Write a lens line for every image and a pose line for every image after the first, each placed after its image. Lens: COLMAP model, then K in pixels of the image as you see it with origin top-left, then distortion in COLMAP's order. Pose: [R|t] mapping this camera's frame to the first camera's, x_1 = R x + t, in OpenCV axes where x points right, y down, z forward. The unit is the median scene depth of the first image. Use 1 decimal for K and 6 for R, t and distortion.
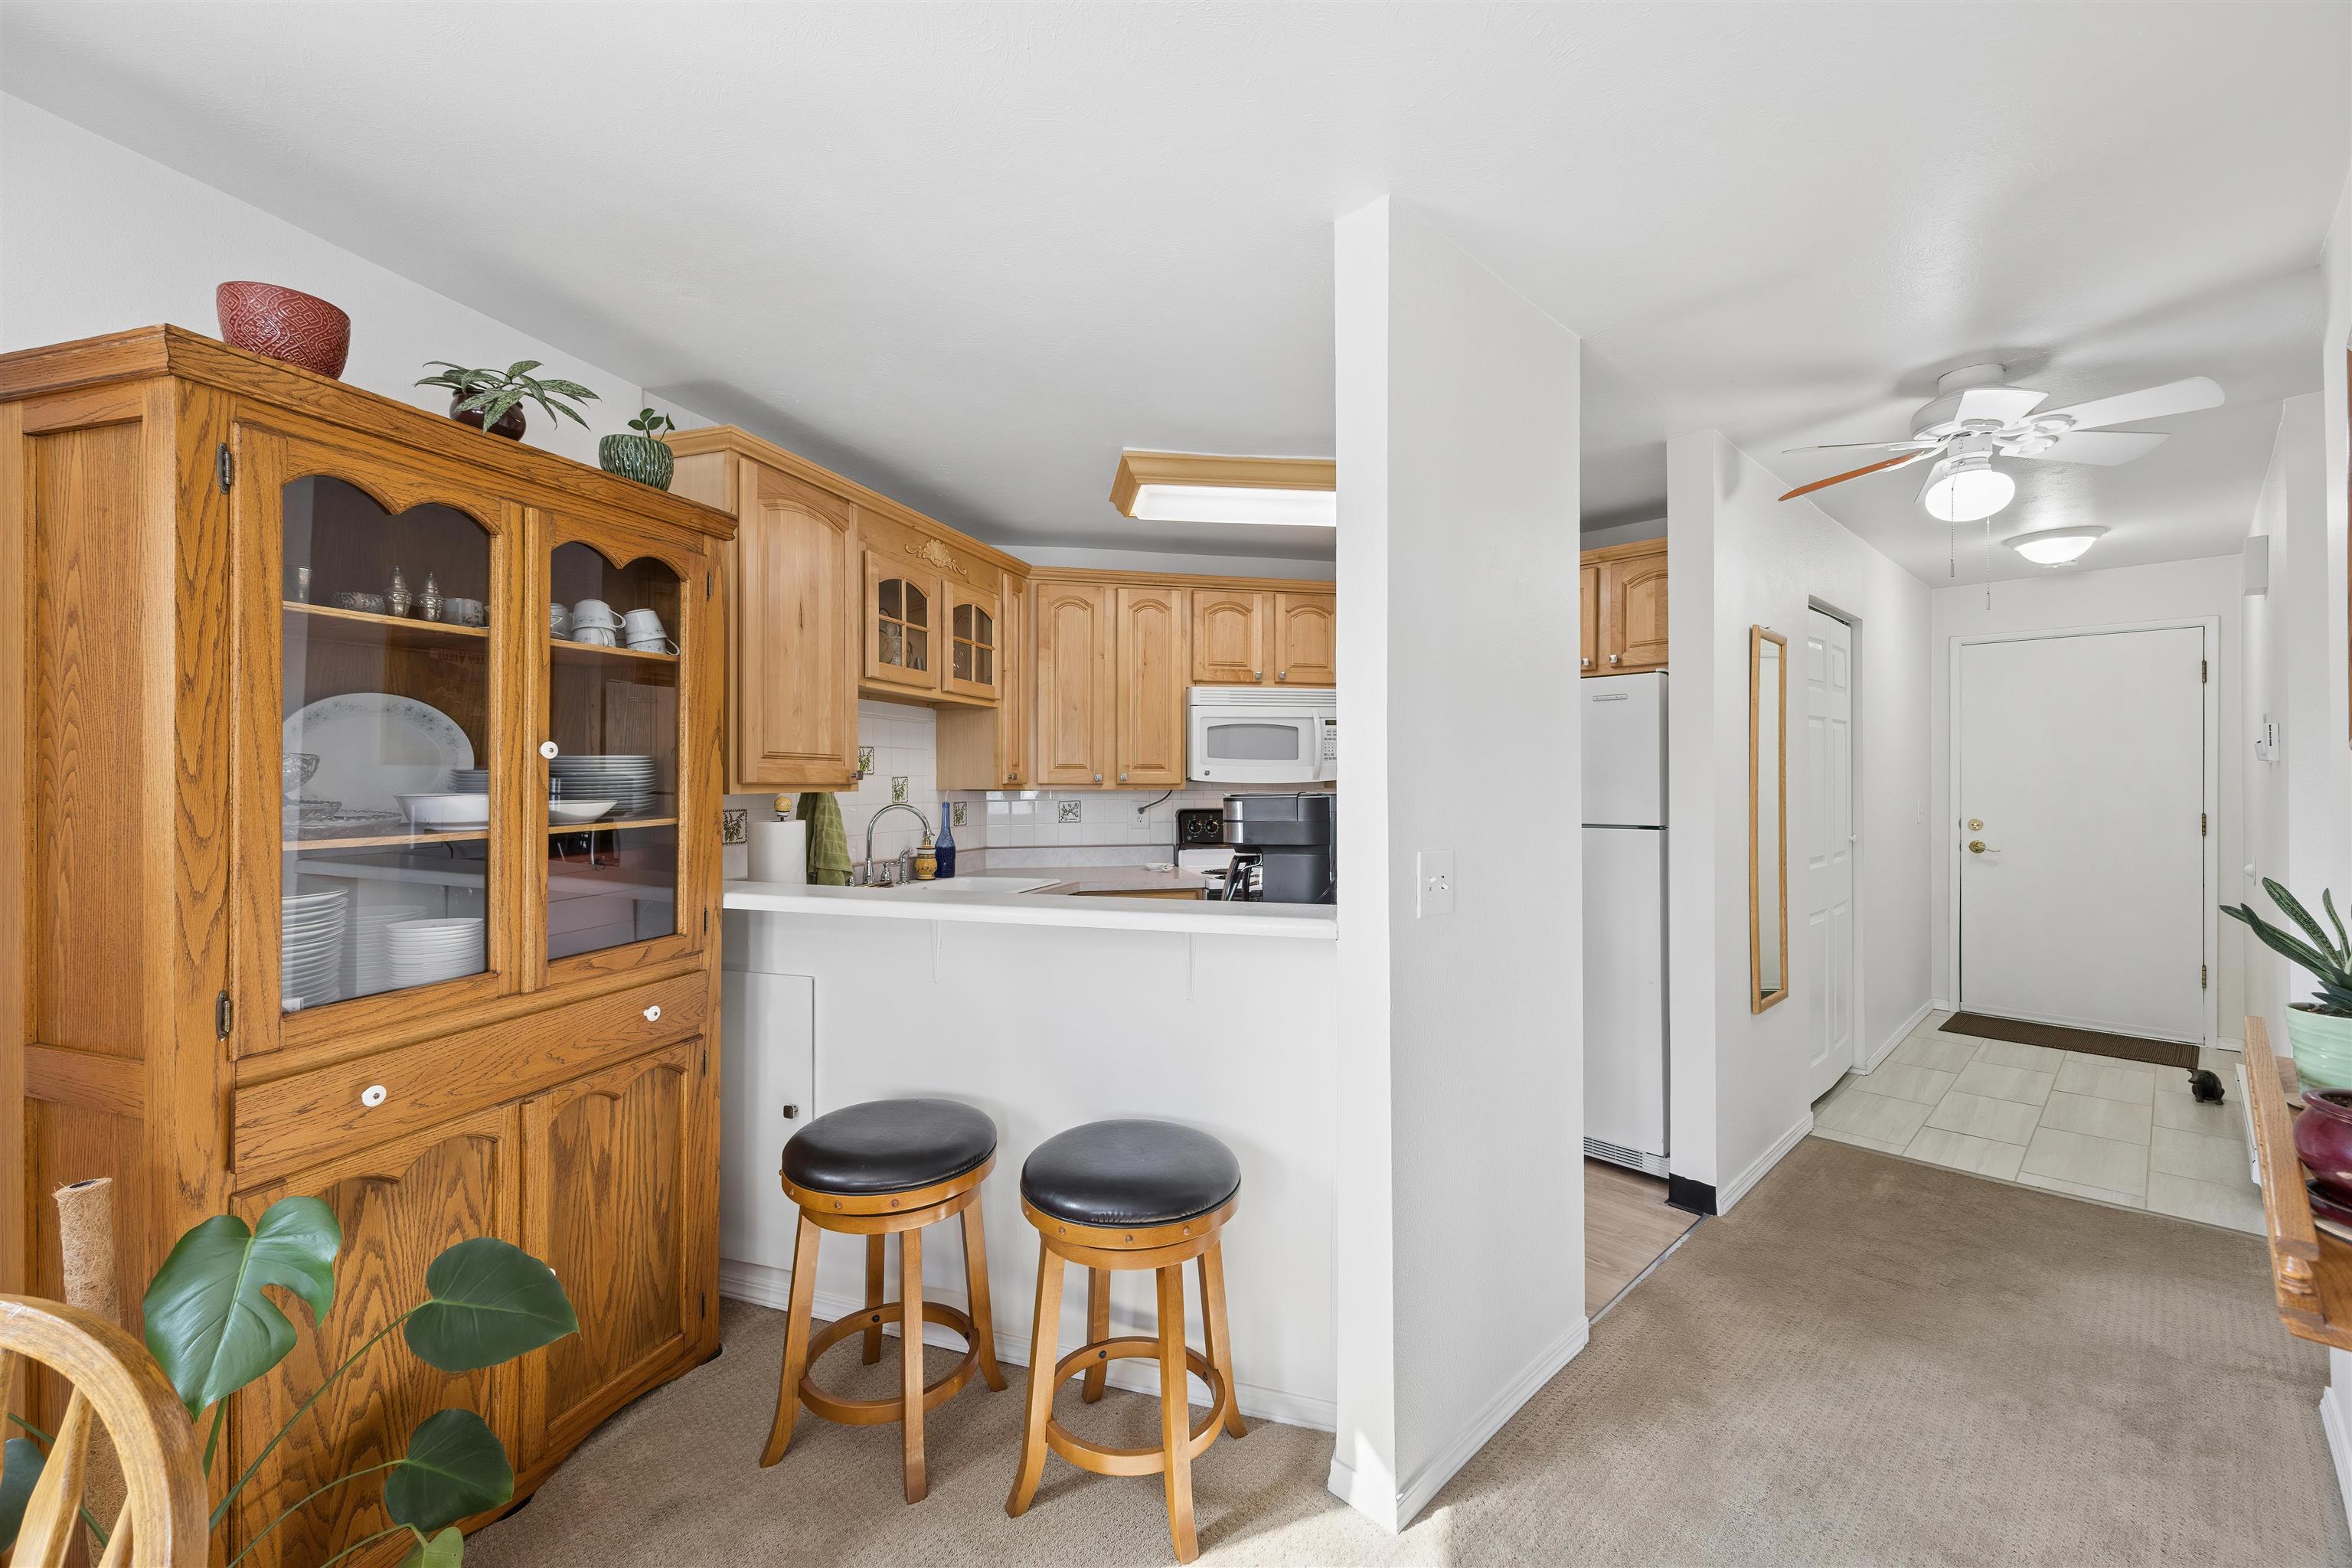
lens RADIAL K [[954.0, 0, 1190.5], [0, 954.0, 775.9], [0, 0, 1]] dist [0.001895, 0.000262]
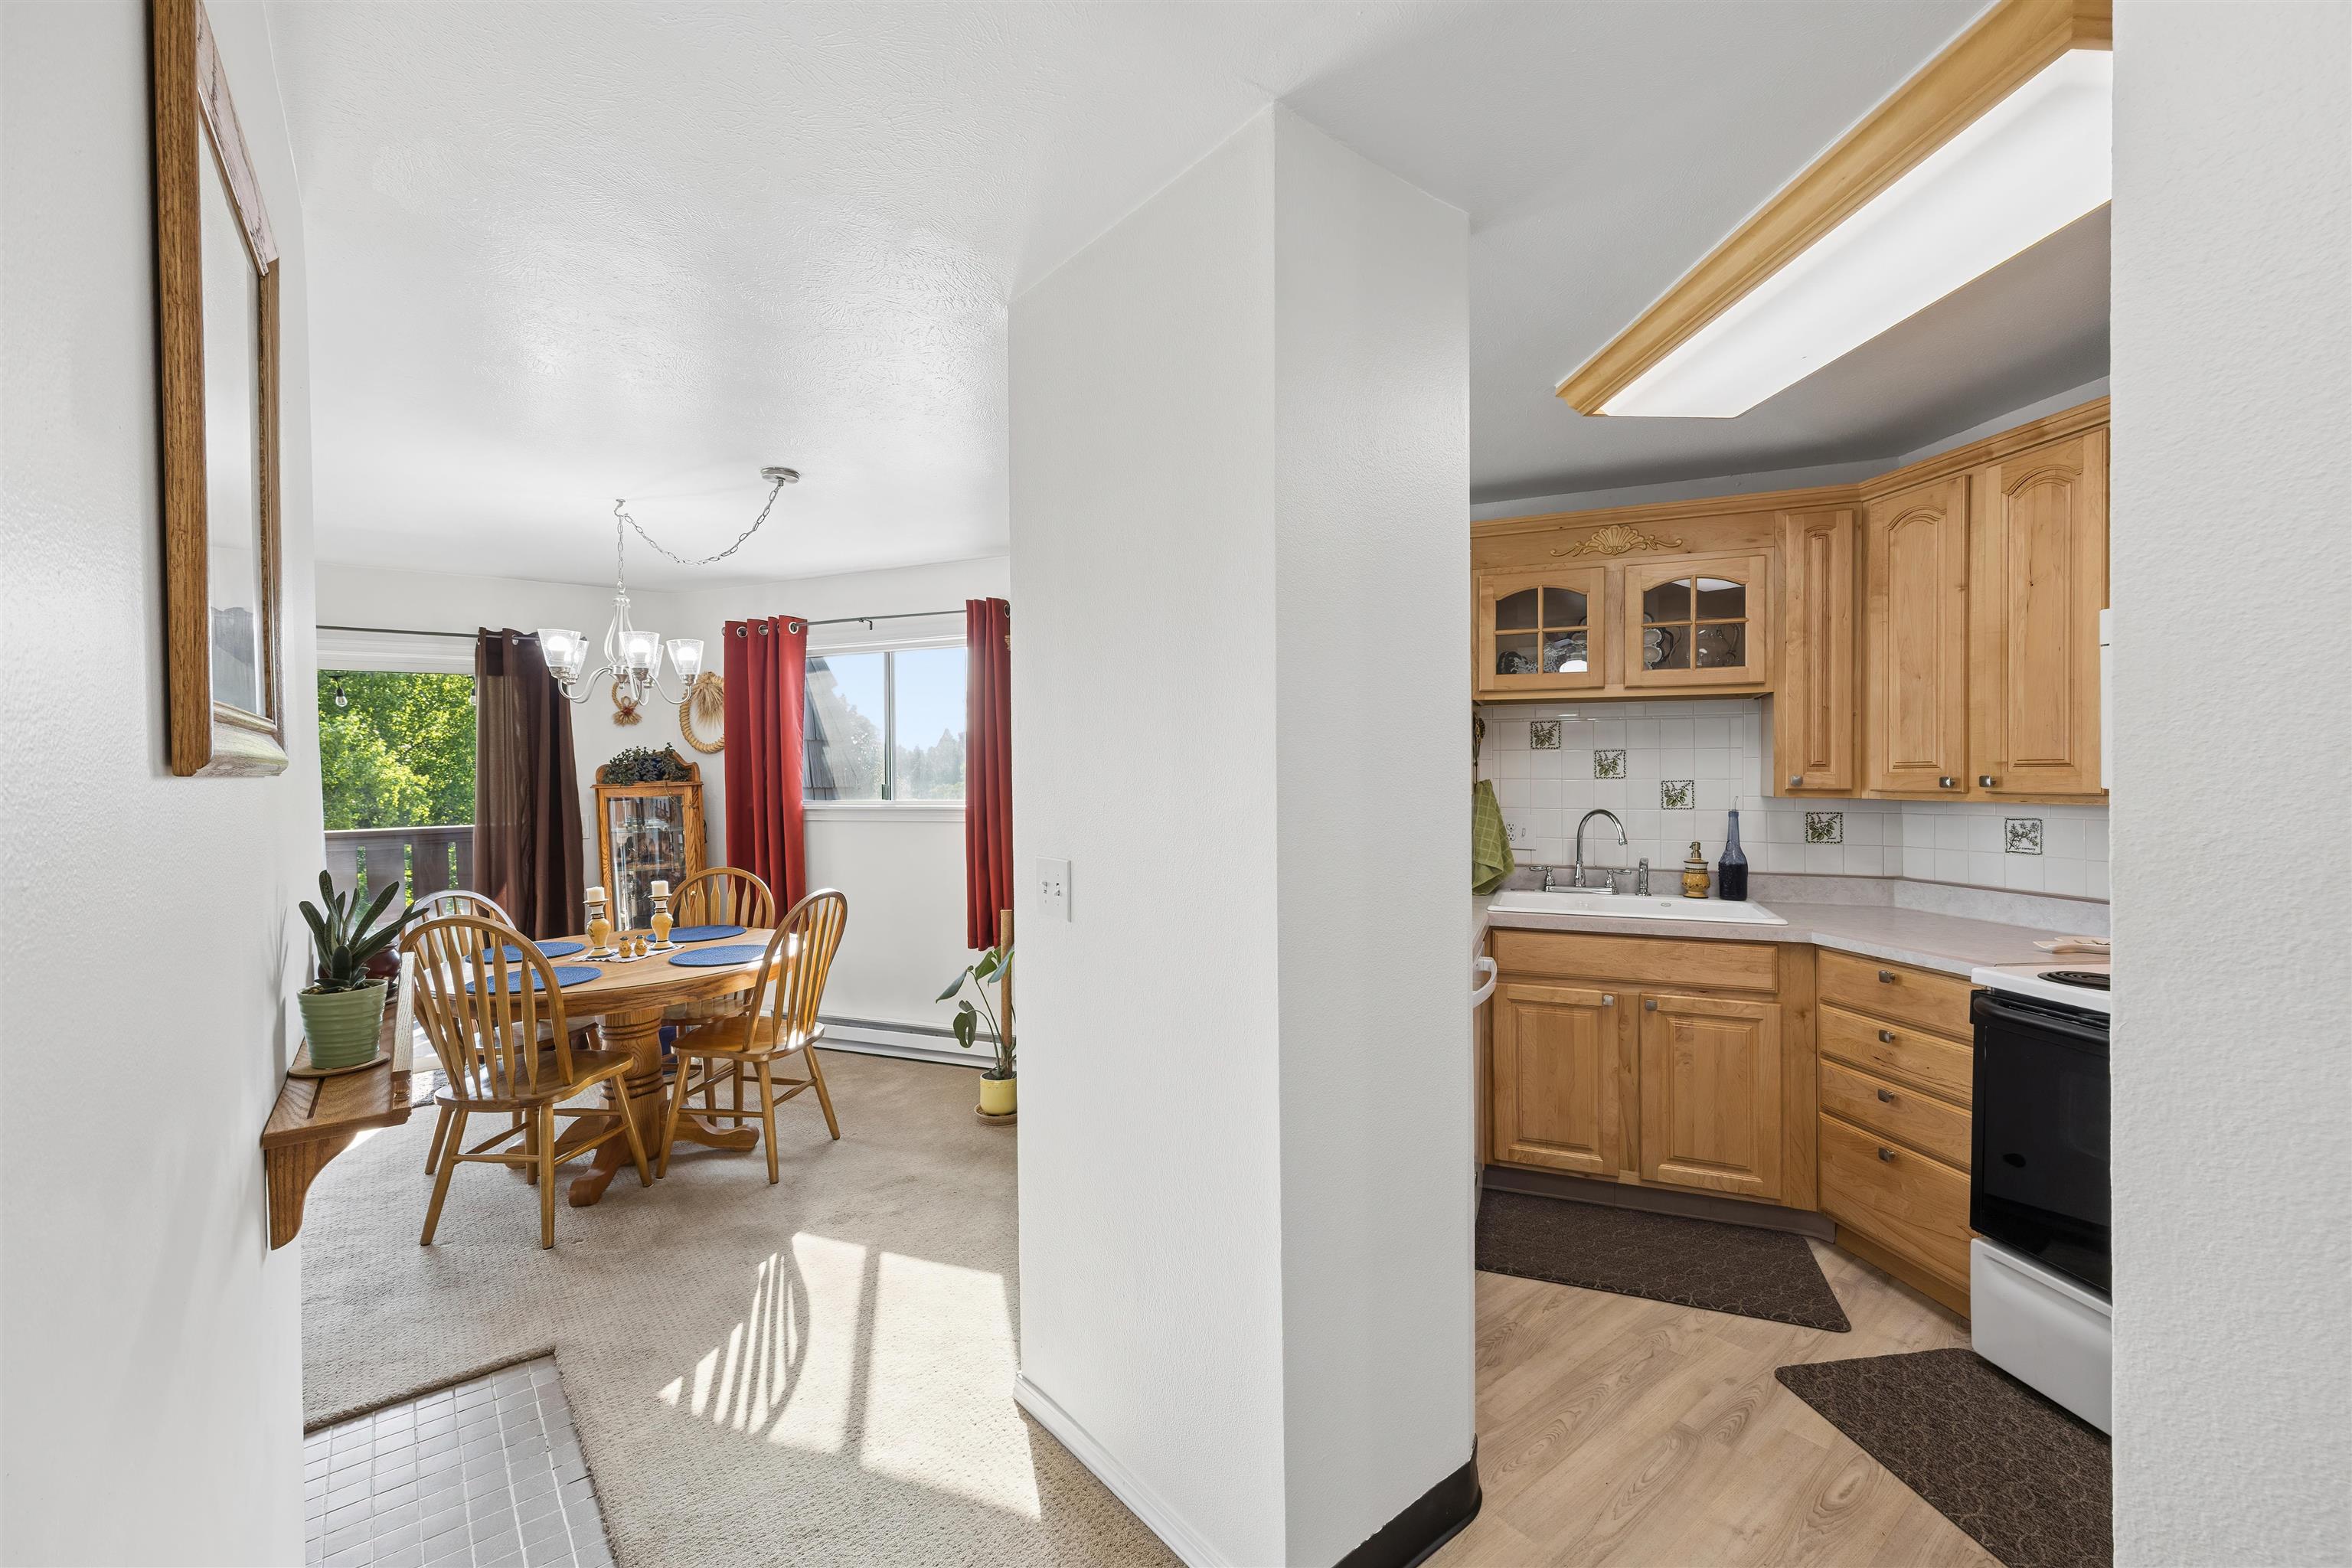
lens RADIAL K [[940.3, 0, 1173.7], [0, 940.3, 779.6], [0, 0, 1]] dist [0.001997, 0.000271]
pose [[-0.091668, 0.003514, -0.995783, 0.617776], [0.007274, 0.999969, 0.002859, -0.005615], [0.995763, -0.006982, -0.091691, 0.585978]]
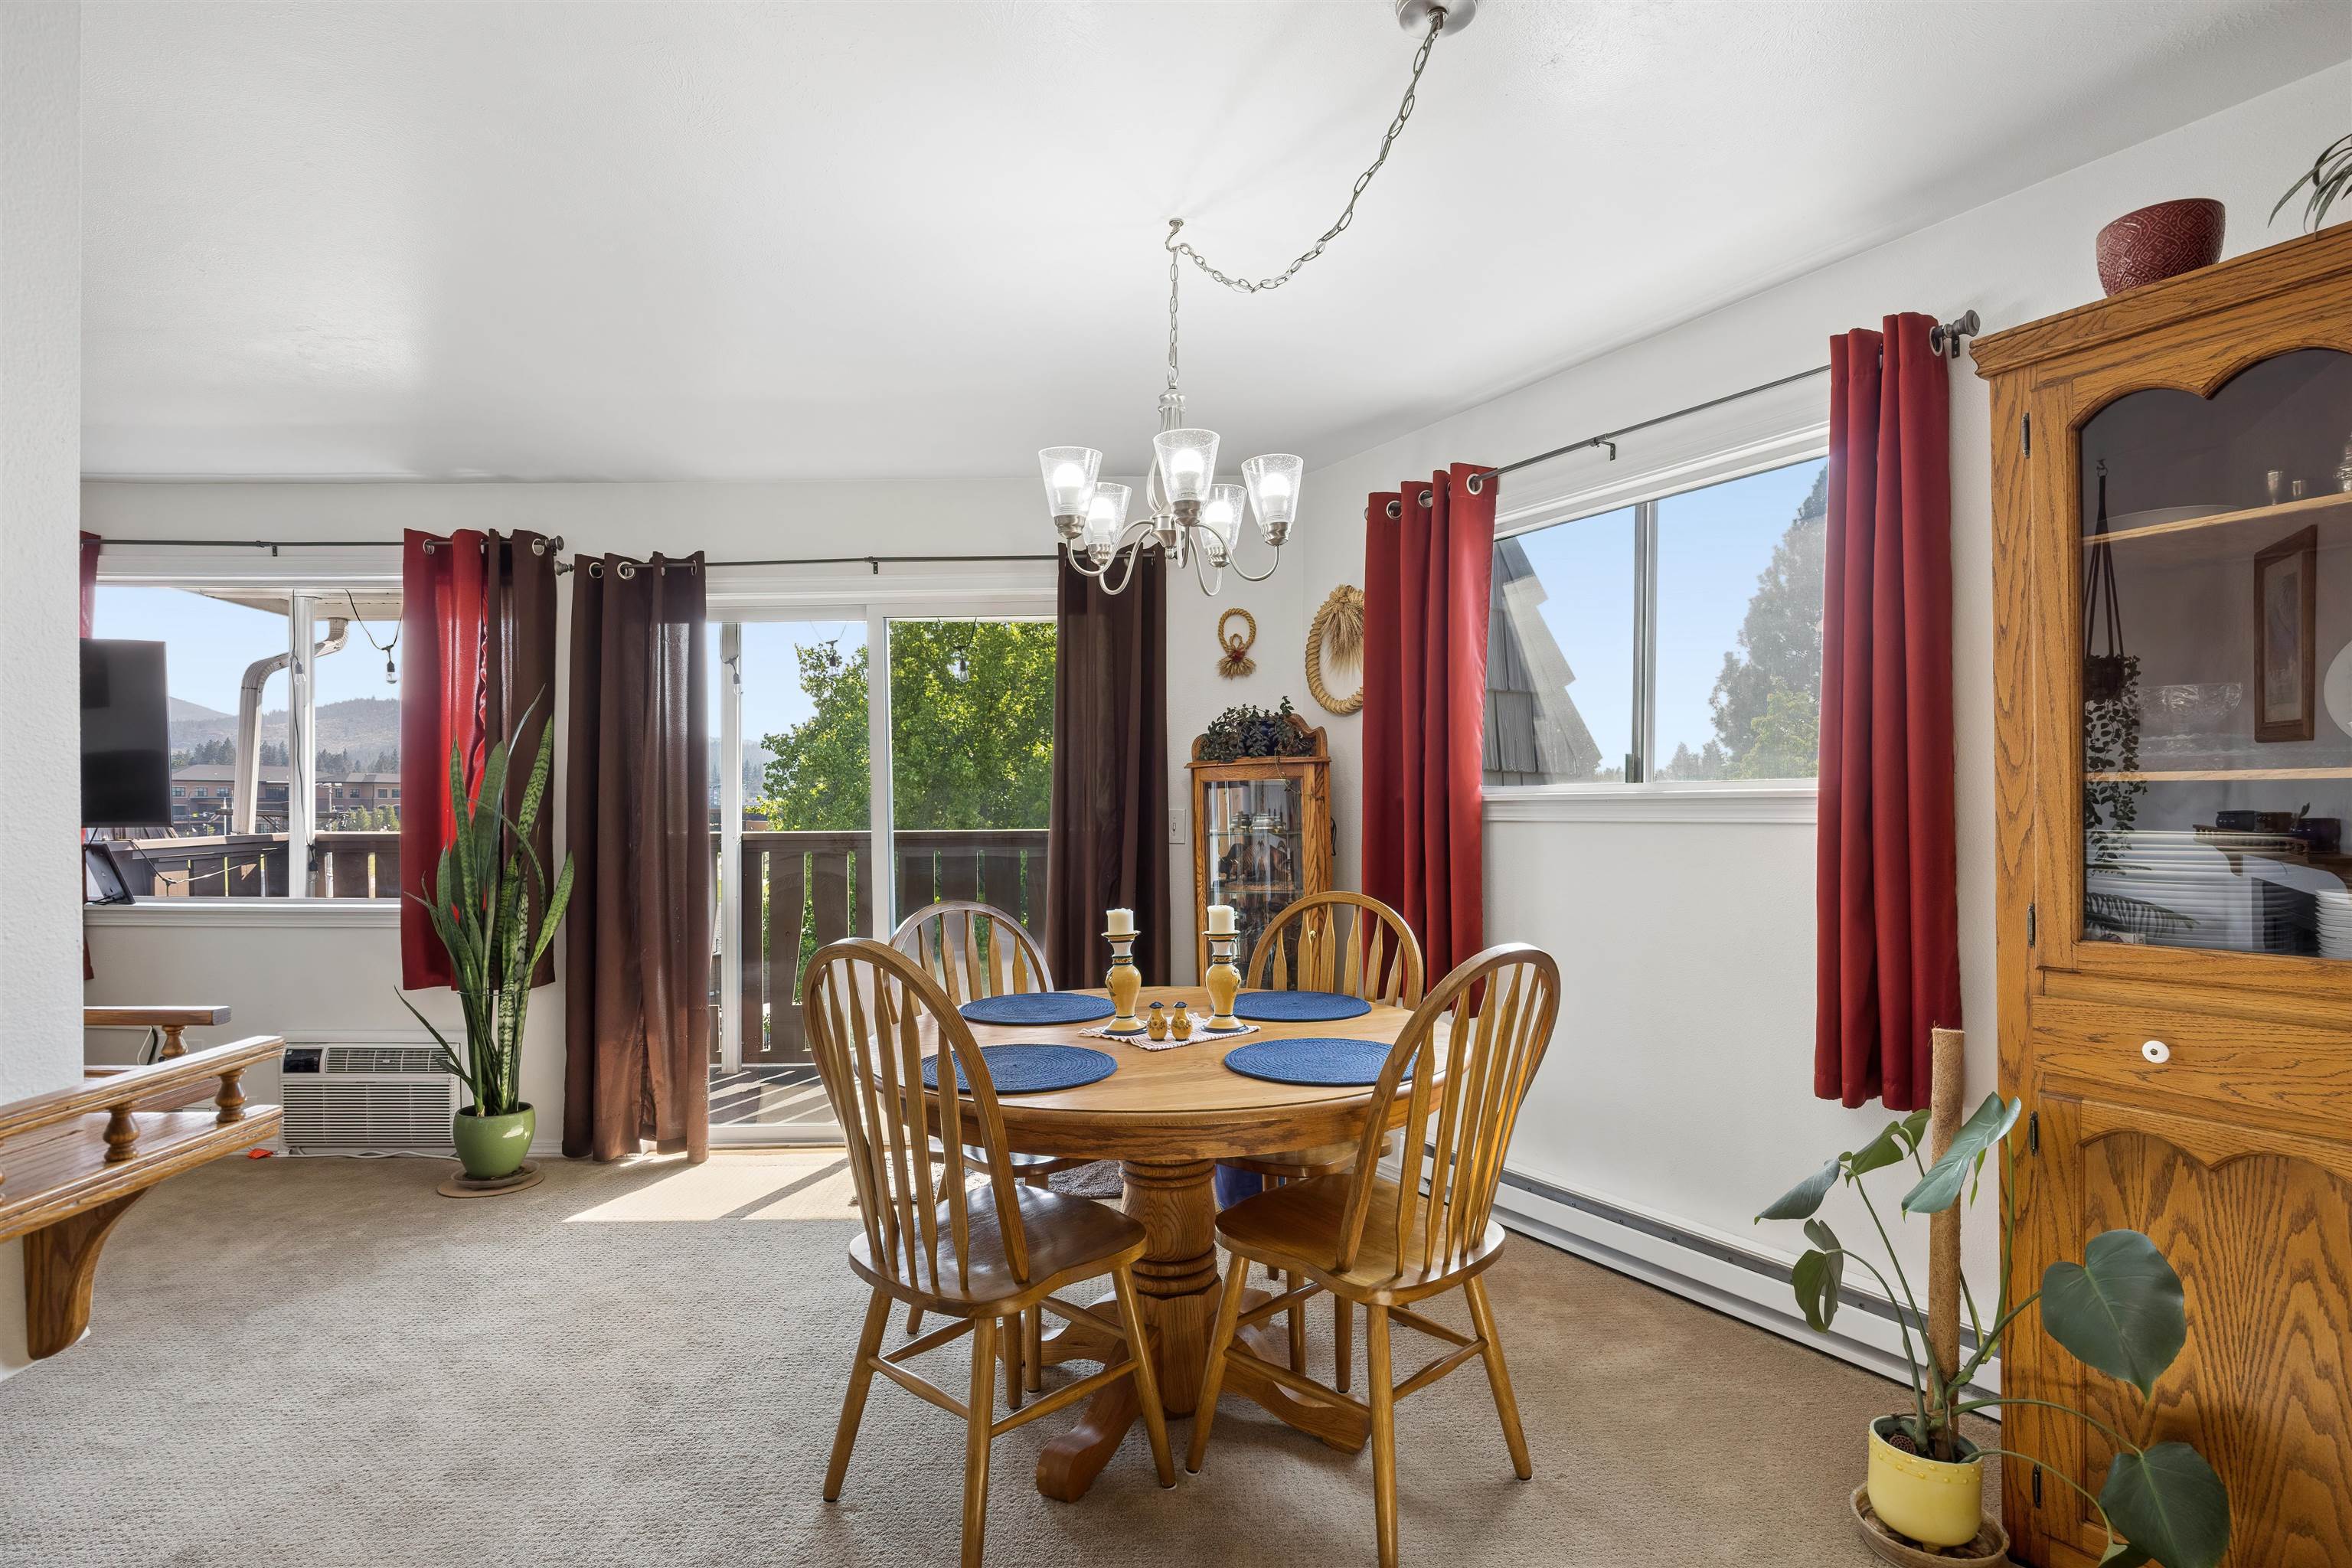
lens RADIAL K [[1197.4, 0, 1178.9], [0, 1197.4, 854.2], [0, 0, 1]] dist [-0.007487, 0.000016]
pose [[-0.665866, 0.026410, -0.745604, 0.241015], [-0.003358, 0.999257, 0.038393, 0.040569], [0.746064, 0.028068, -0.665282, 0.409437]]
